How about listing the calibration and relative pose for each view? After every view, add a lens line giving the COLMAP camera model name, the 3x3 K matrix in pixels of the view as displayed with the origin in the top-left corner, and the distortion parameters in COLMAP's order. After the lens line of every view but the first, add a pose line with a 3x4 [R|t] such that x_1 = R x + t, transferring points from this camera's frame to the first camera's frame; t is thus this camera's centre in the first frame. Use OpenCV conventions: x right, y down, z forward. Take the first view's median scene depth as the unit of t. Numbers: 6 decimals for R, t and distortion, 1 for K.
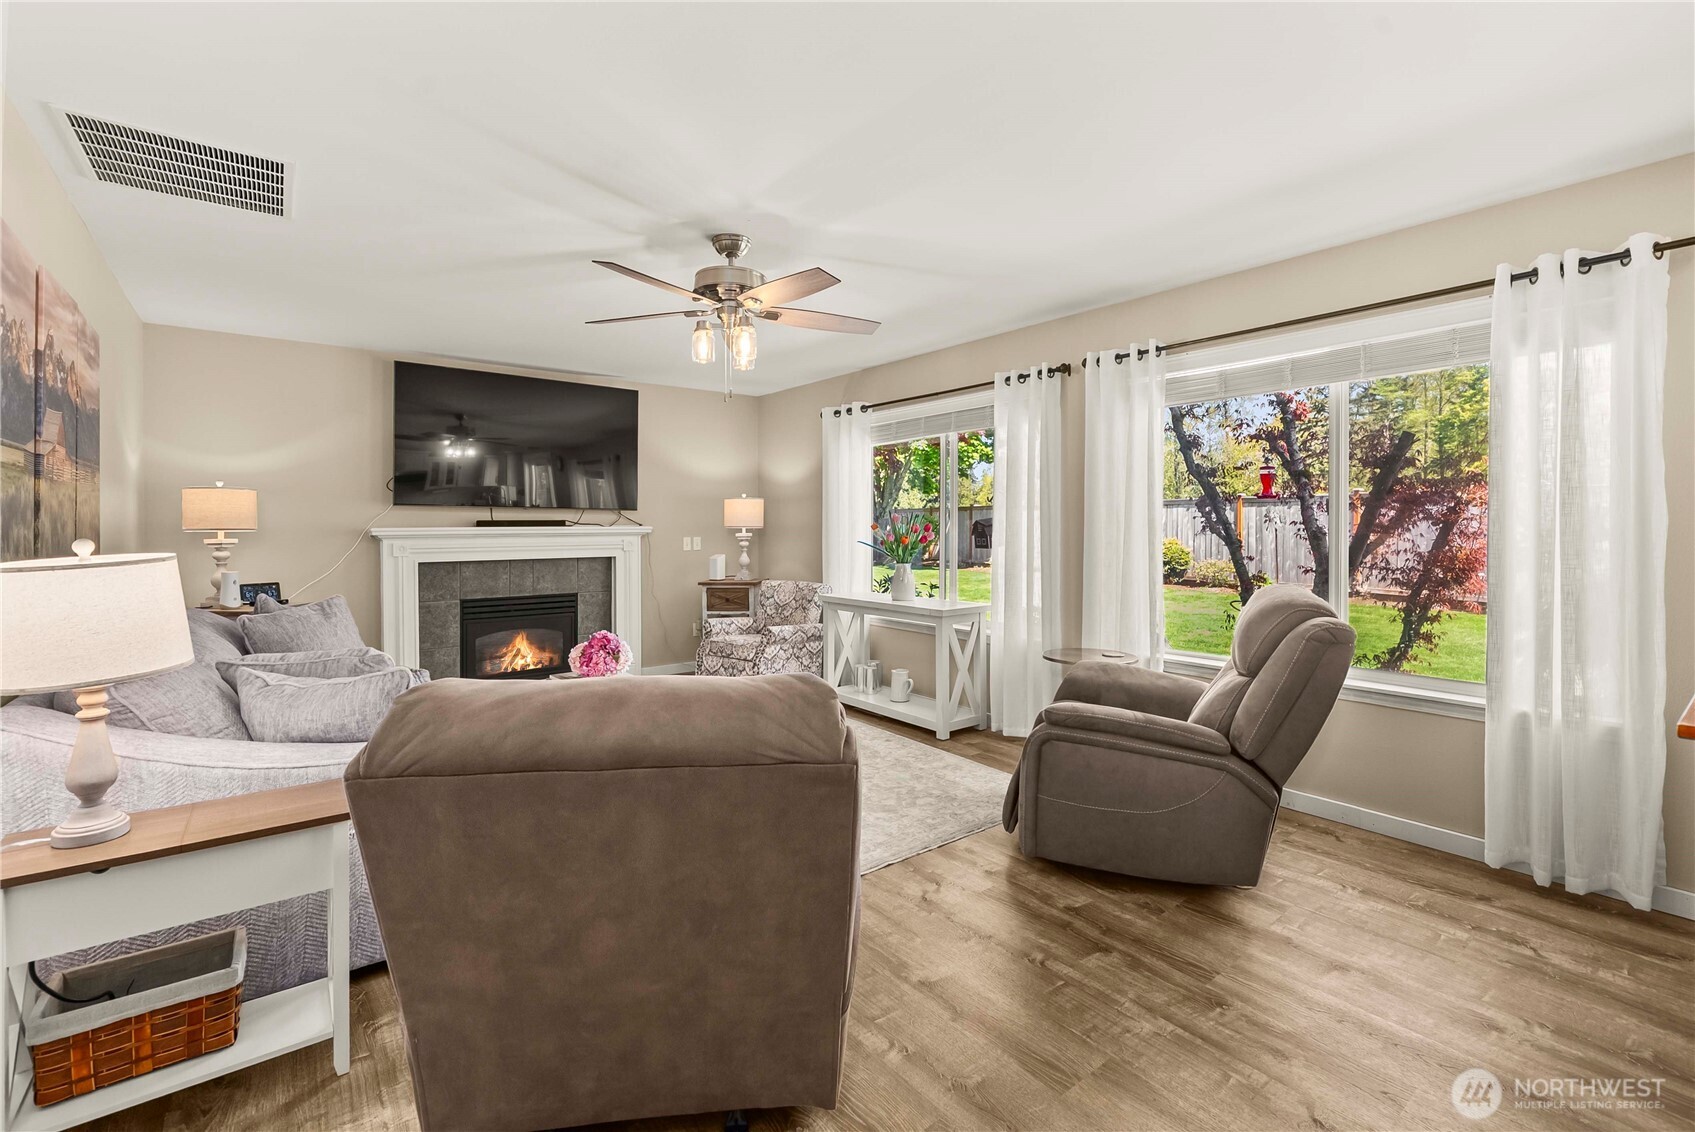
lens RADIAL K [[737.4, 0, 828.3], [0, 737.4, 529.0], [0, 0, 1]] dist [0.006010, 0.000295]
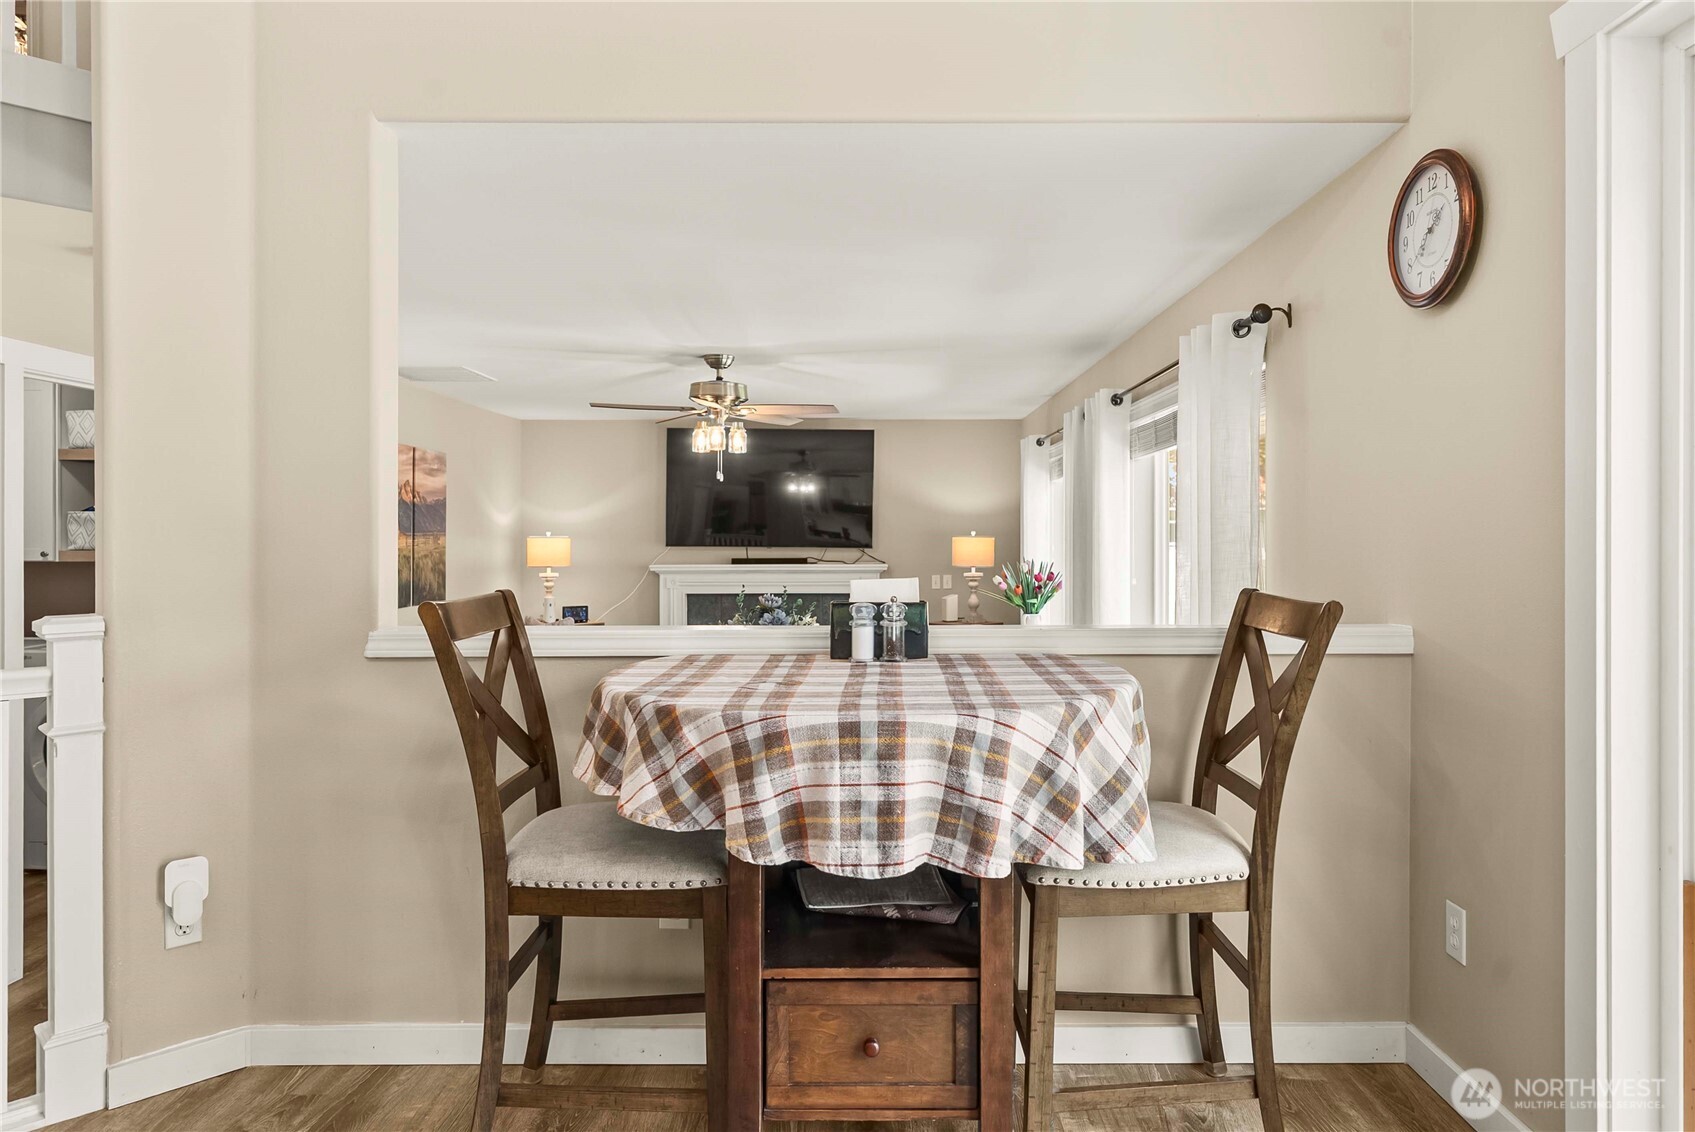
lens RADIAL K [[1059.1, 0, 853.8], [0, 1059.1, 556.7], [0, 0, 1]] dist [-0.003032, -0.000230]
pose [[0.801979, 0.007299, -0.597308, 0.648129], [-0.004149, 0.999969, 0.006649, -0.025910], [0.597338, -0.002854, 0.801985, -0.200629]]
